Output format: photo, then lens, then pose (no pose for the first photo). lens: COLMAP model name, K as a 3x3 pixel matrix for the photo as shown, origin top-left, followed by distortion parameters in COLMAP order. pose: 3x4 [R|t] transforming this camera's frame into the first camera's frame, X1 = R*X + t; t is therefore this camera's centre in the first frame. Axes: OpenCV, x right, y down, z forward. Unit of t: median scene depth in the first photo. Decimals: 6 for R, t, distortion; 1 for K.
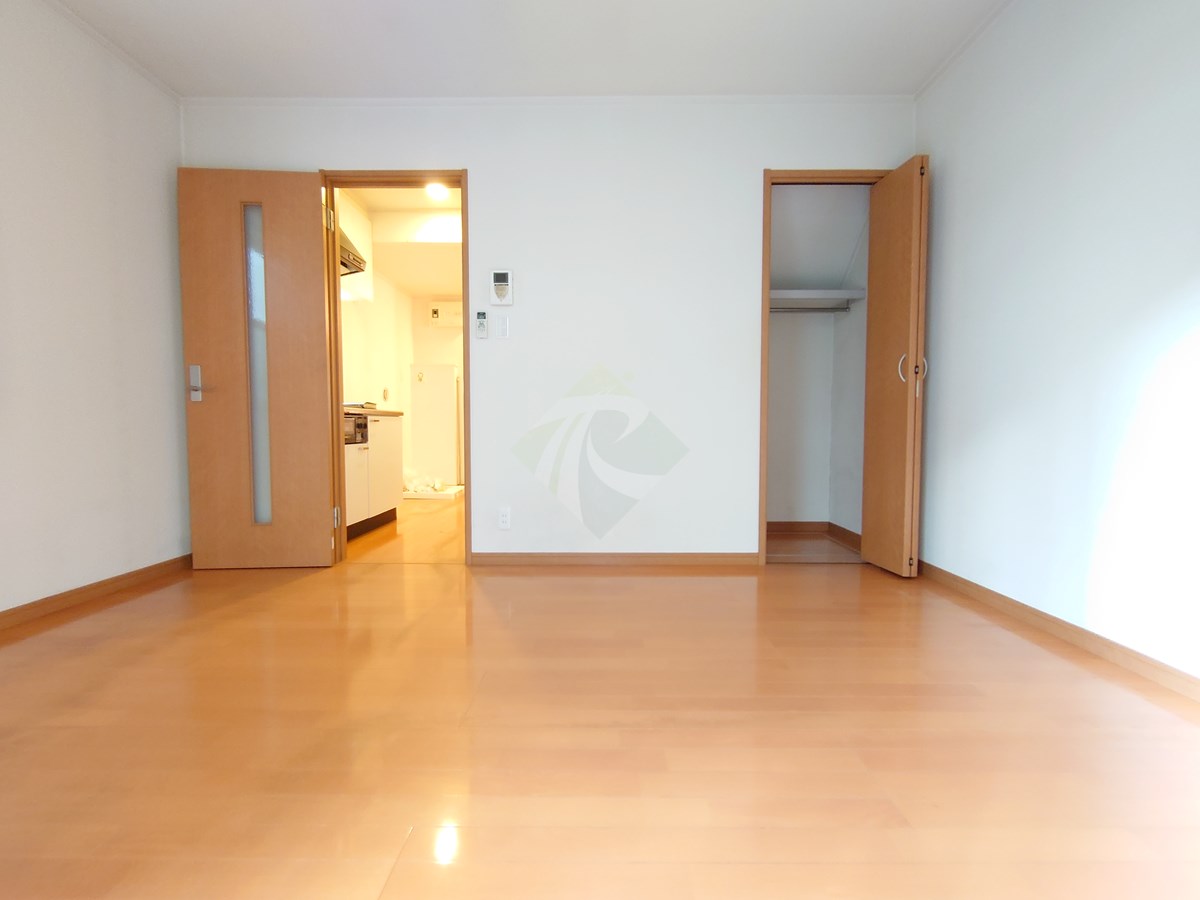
lens RADIAL K [[514.5, 0, 596.8], [0, 514.5, 450.3], [0, 0, 1]] dist [-0.001271, -0.000627]
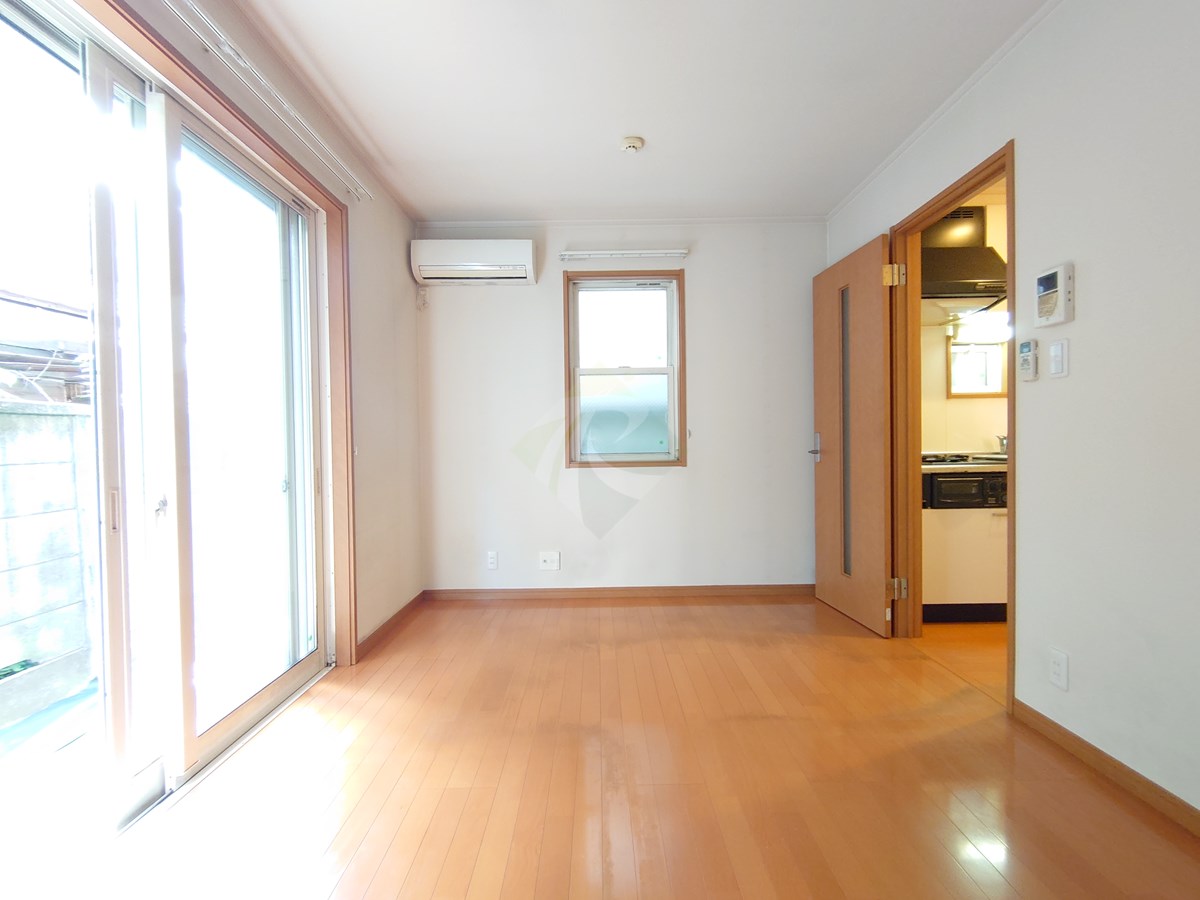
lens RADIAL K [[514.5, 0, 596.8], [0, 514.5, 450.3], [0, 0, 1]] dist [-0.001271, -0.000627]
pose [[0.024636, 0.016341, -0.999563, 0.420203], [-0.036473, 0.999215, 0.015437, -0.117887], [0.999031, 0.036077, 0.025213, 0.428680]]
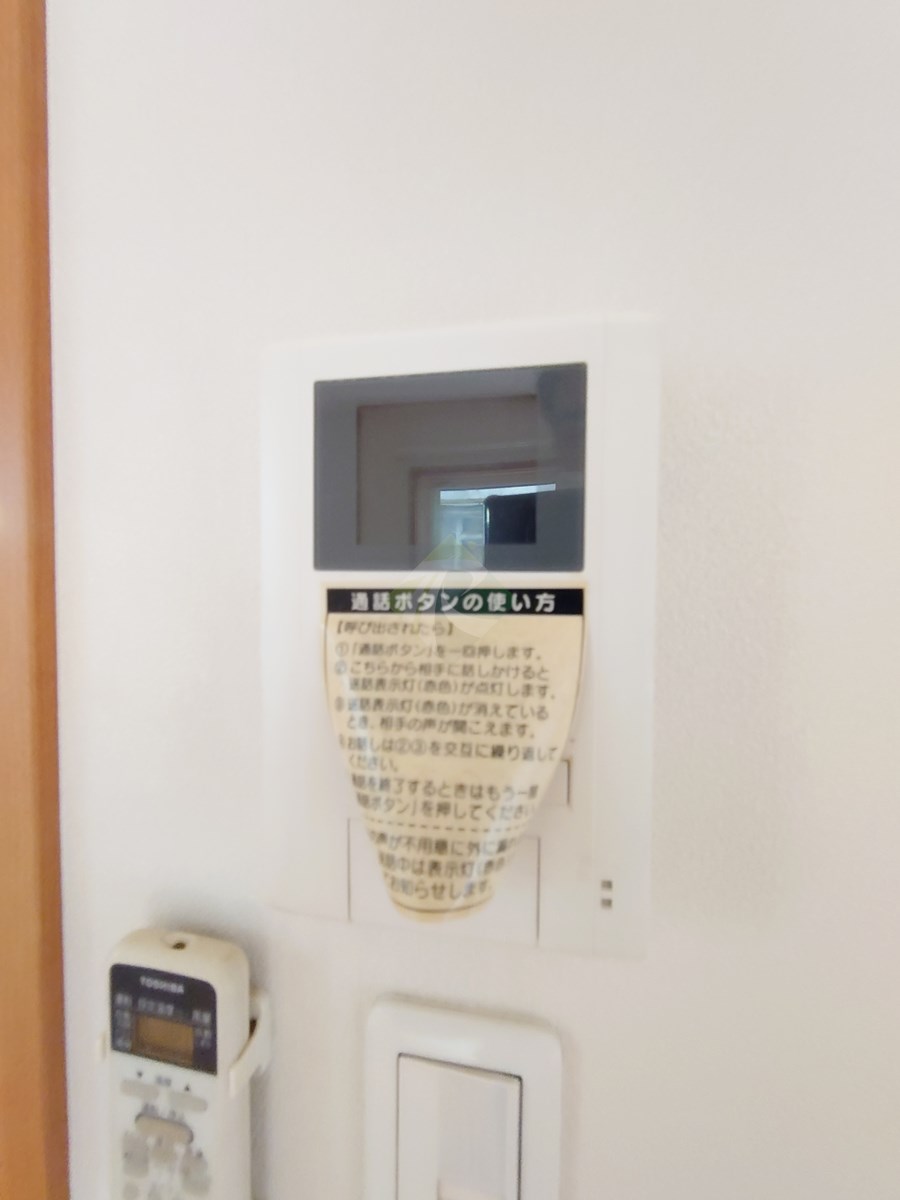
lens RADIAL K [[514.5, 0, 450.9], [0, 514.5, 603.2], [0, 0, 1]] dist [-0.001271, -0.000627]
pose [[0.979735, 0.013207, -0.199863, -0.170567], [-0.016417, 0.999761, -0.014410, -0.312729], [0.199625, 0.017399, 0.979718, 0.924106]]
